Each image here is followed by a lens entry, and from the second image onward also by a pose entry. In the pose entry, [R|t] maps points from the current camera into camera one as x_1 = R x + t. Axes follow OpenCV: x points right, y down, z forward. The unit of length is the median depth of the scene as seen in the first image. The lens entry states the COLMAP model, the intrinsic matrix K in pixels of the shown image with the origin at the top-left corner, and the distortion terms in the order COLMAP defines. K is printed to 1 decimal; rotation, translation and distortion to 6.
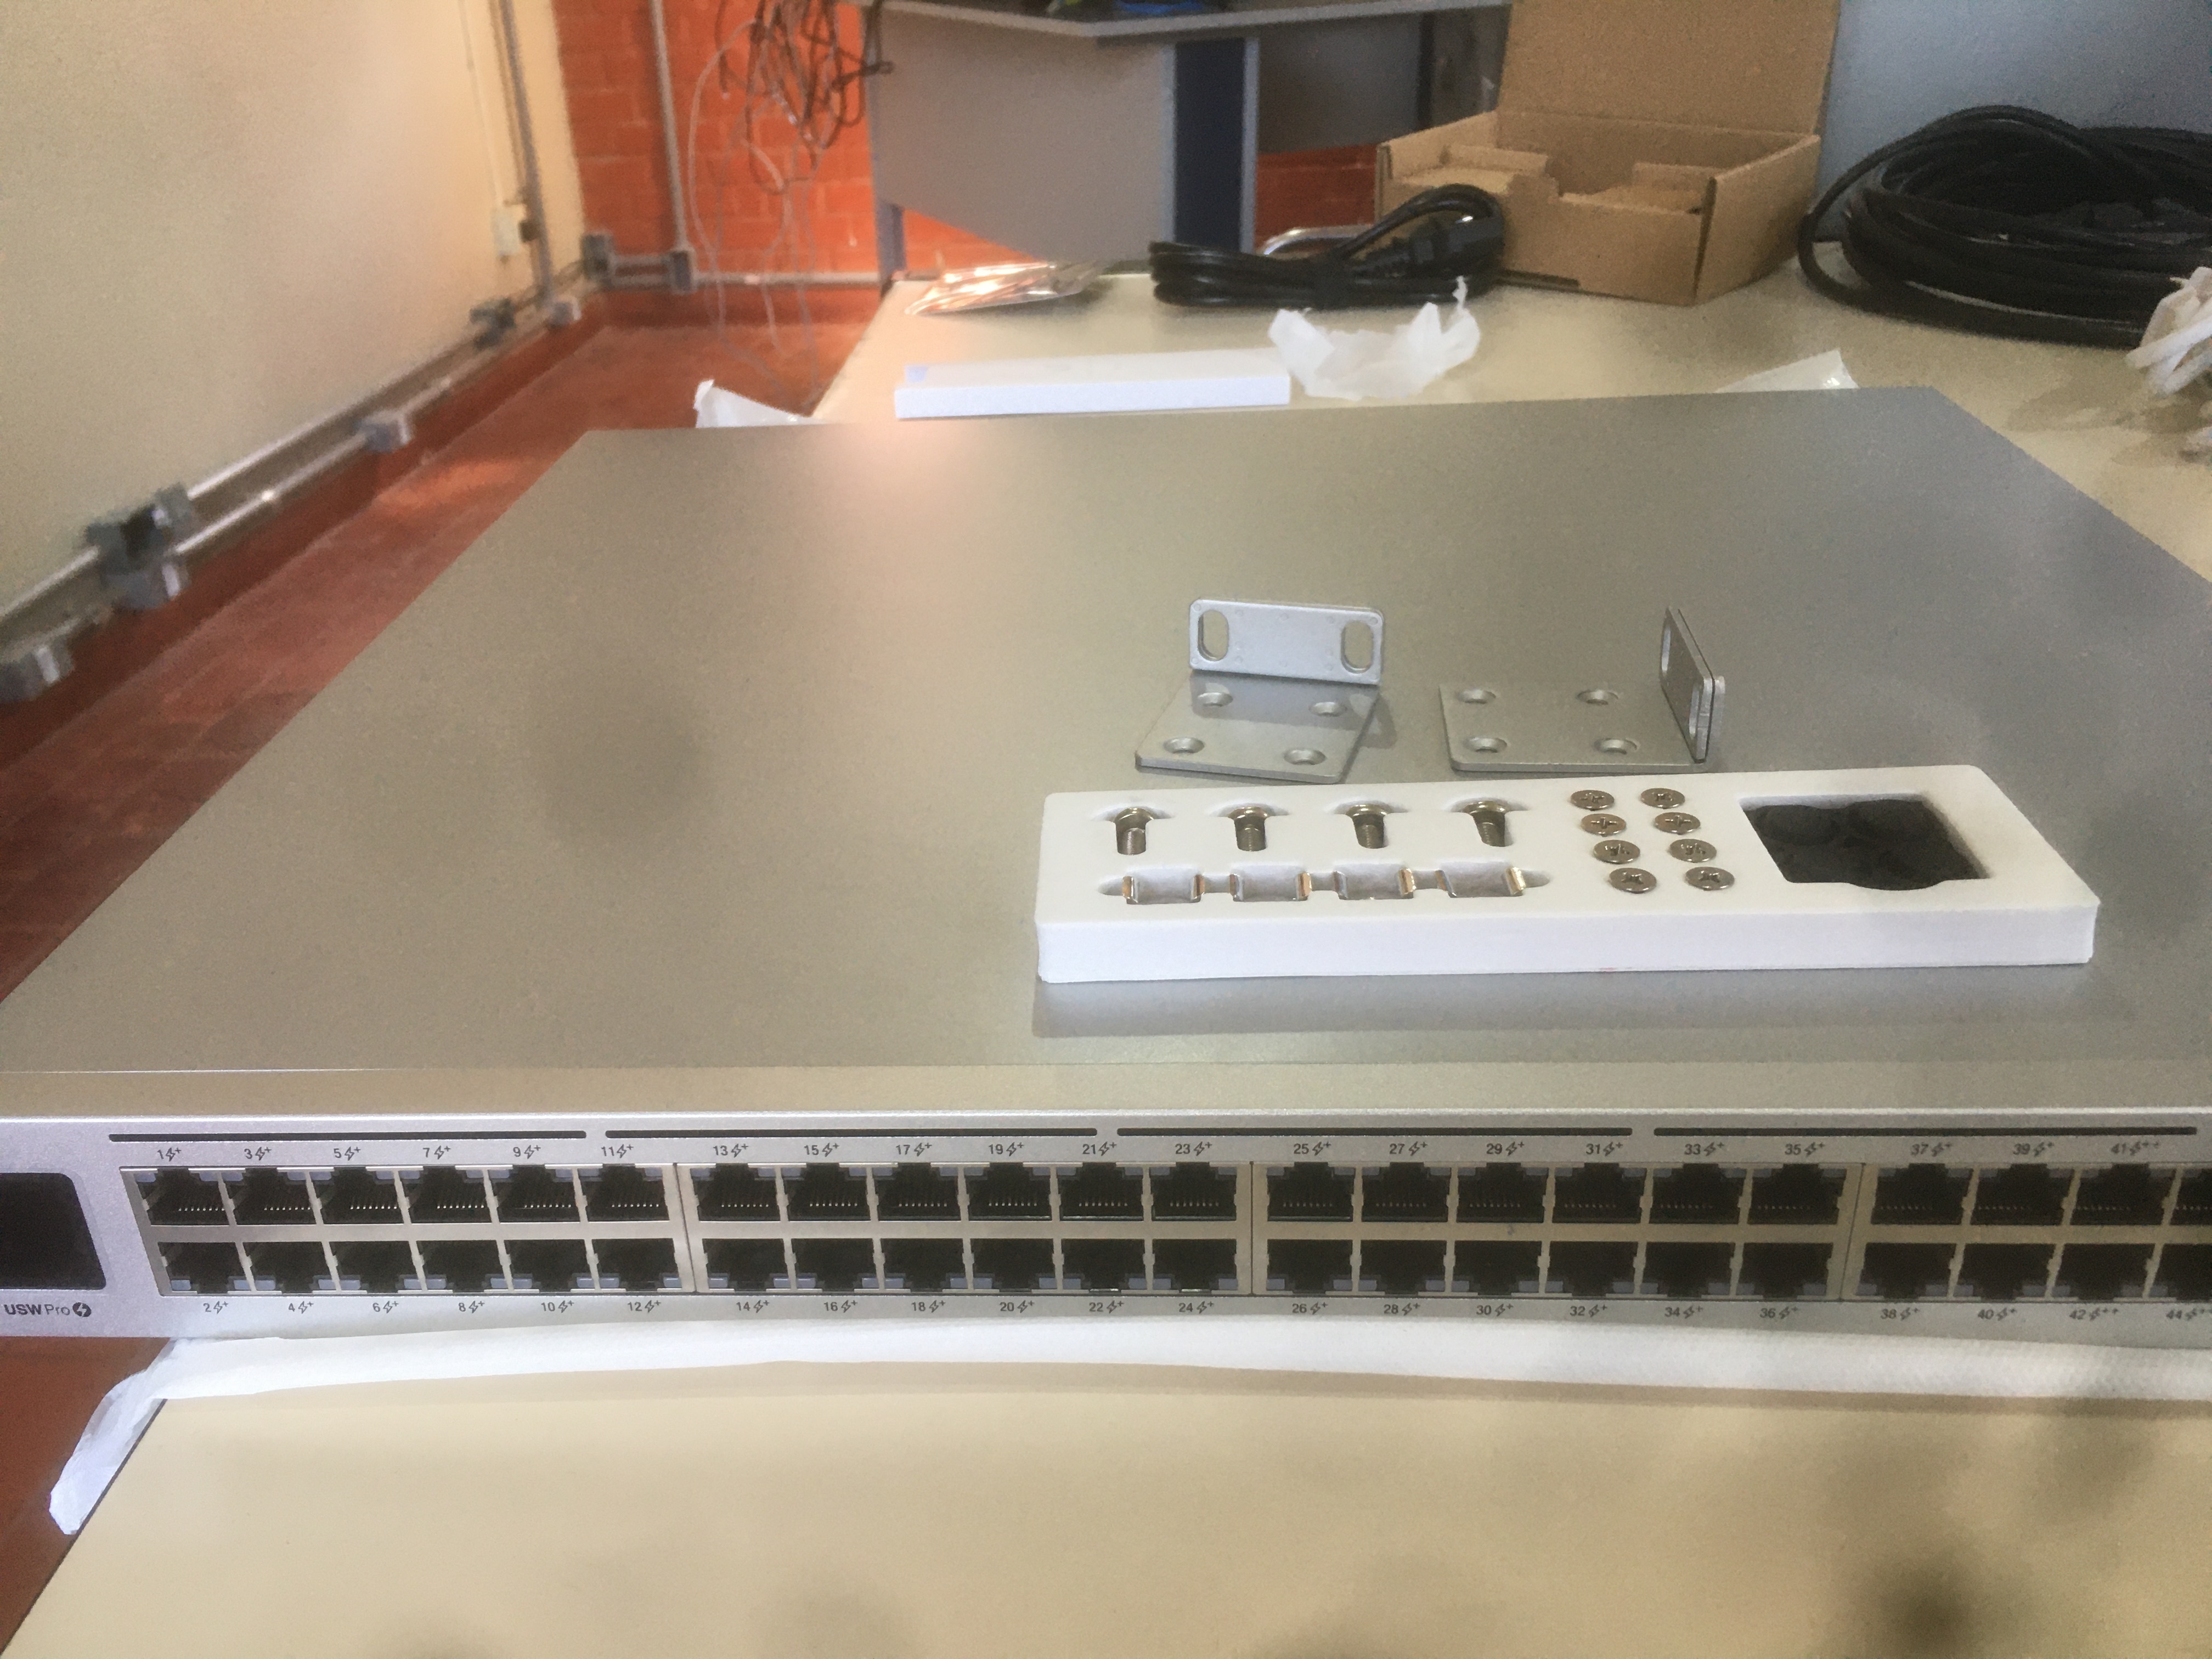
lens RADIAL K [[1875.4, 0, 1040.5], [0, 1875.4, 830.8], [0, 0, 1]] dist [0.042279, -0.113320]
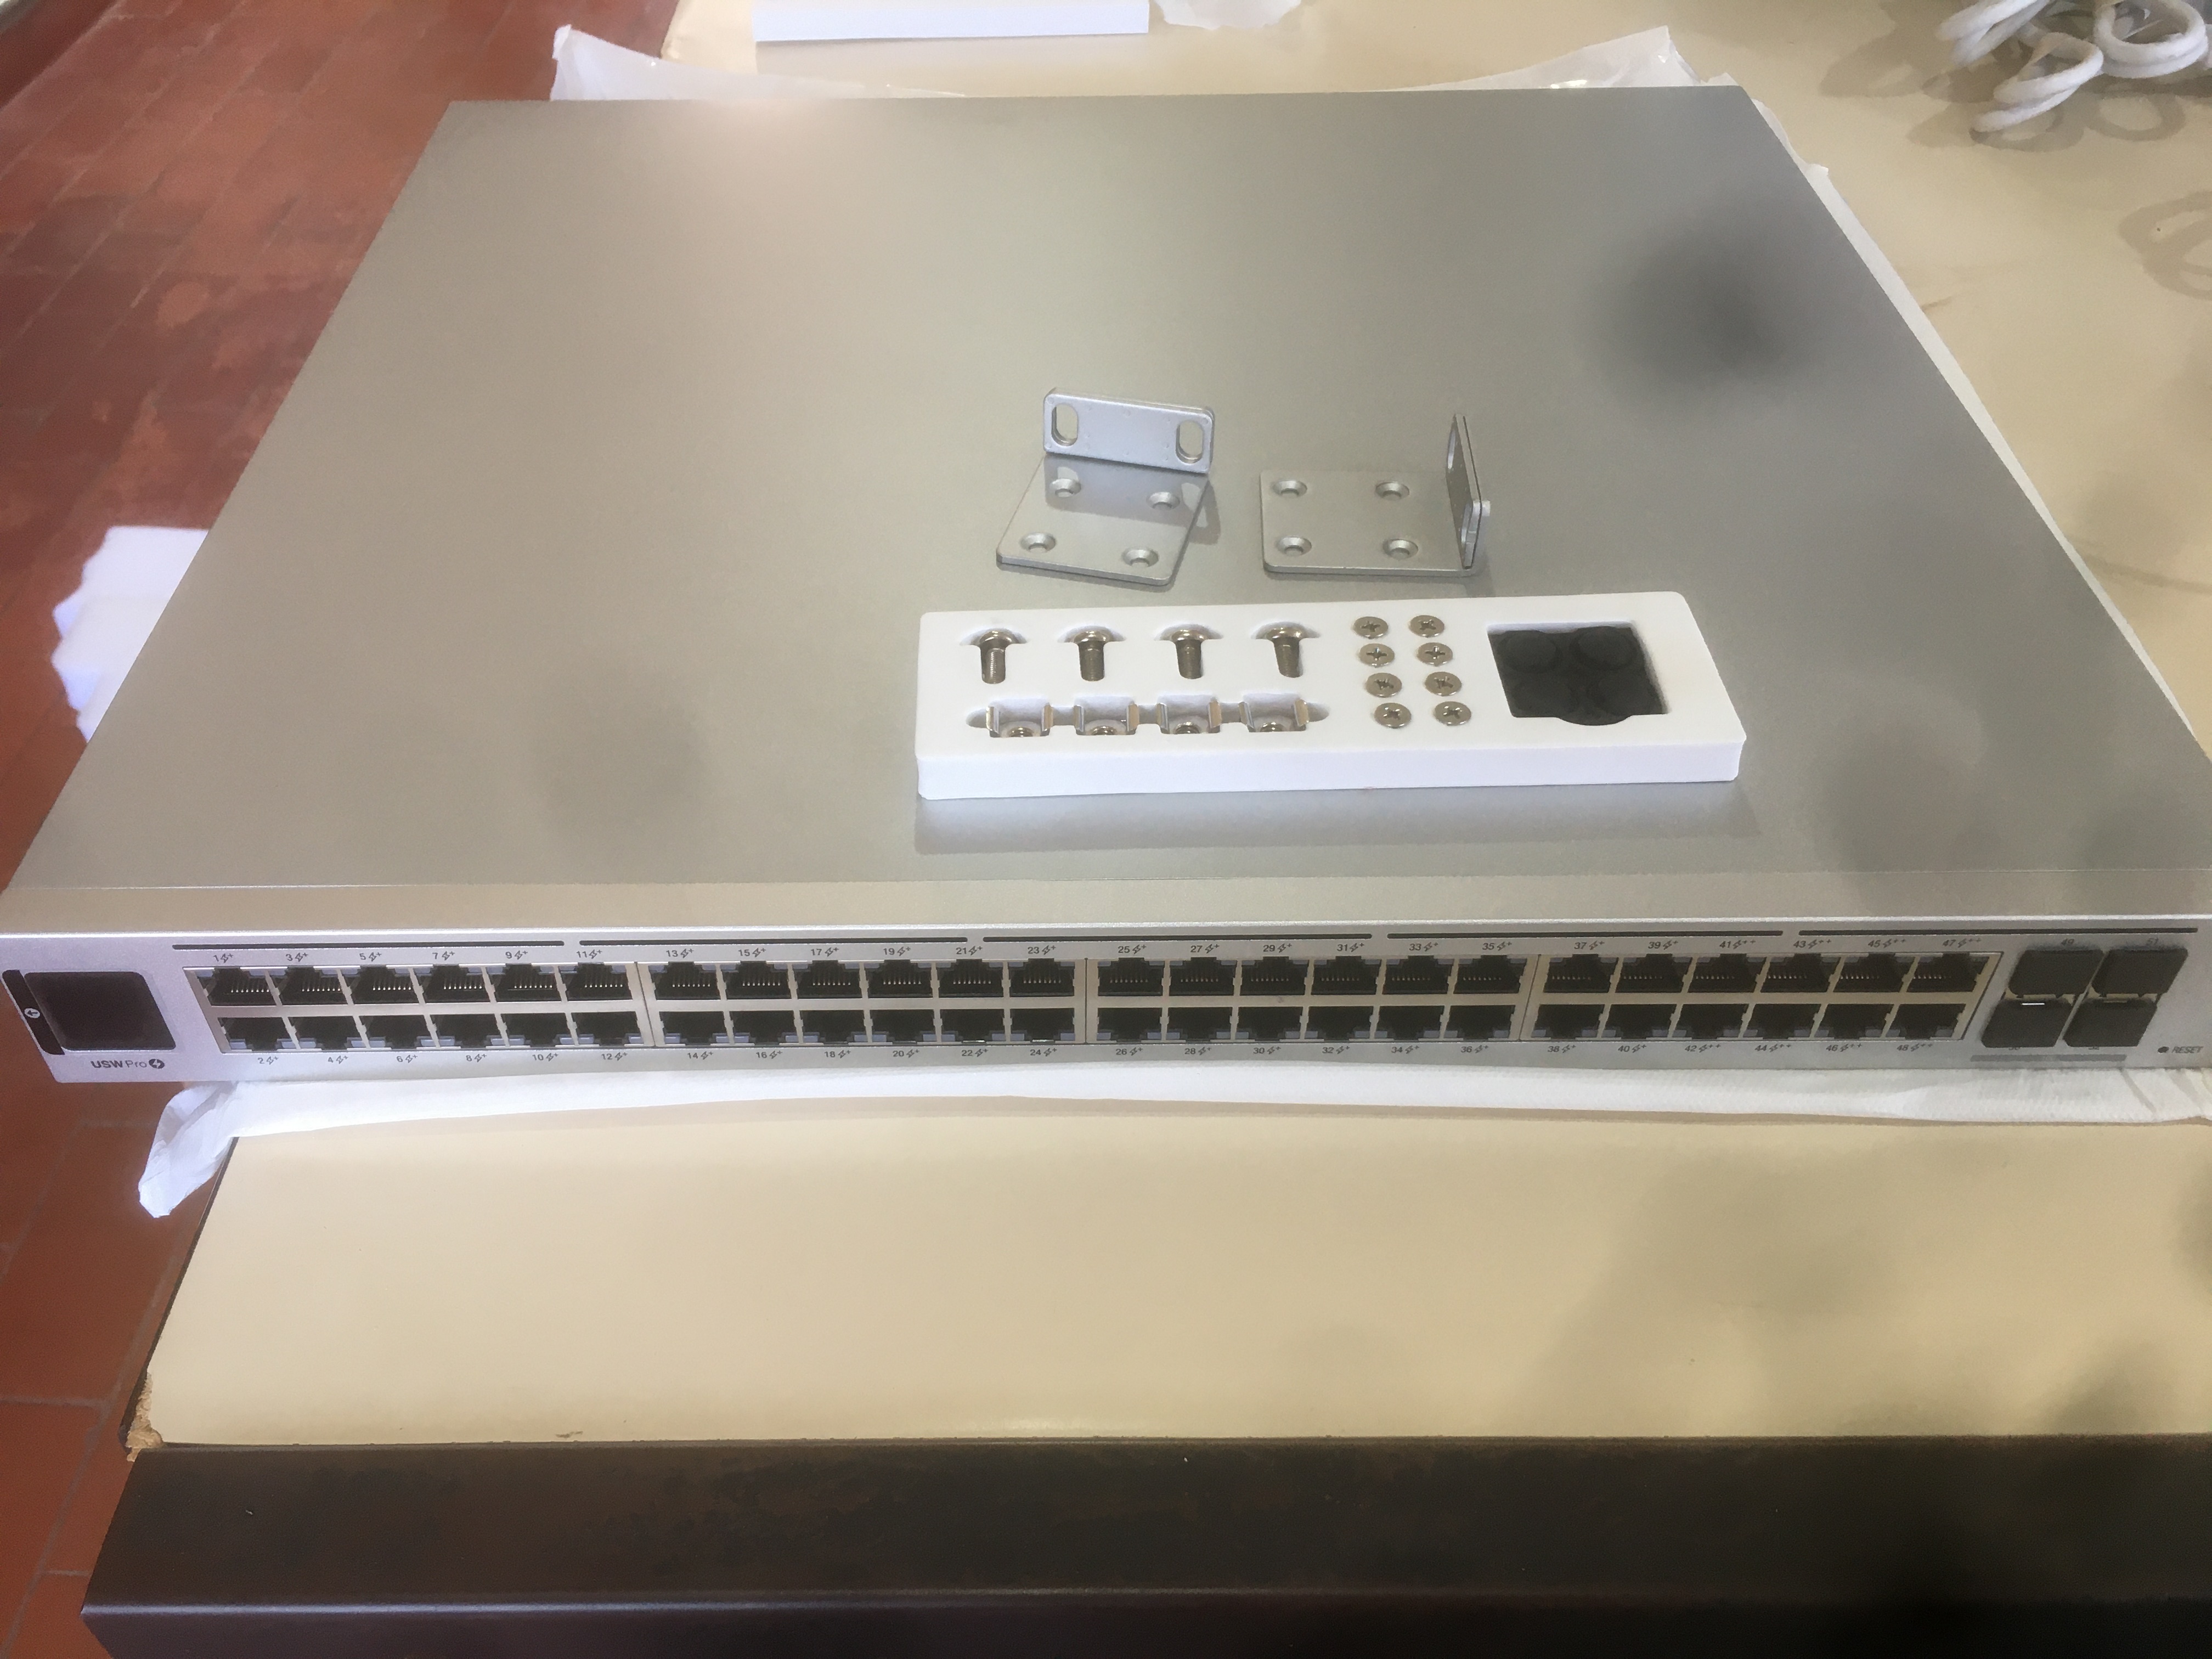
lens RADIAL K [[1887.1, 0, 1058.9], [0, 1887.1, 828.9], [0, 0, 1]] dist [-0.001569, -0.042909]
pose [[0.996486, -0.015643, 0.082286, -0.012062], [-0.008099, 0.959808, 0.280541, -0.257041], [-0.083367, -0.280222, 0.956308, -0.209629]]
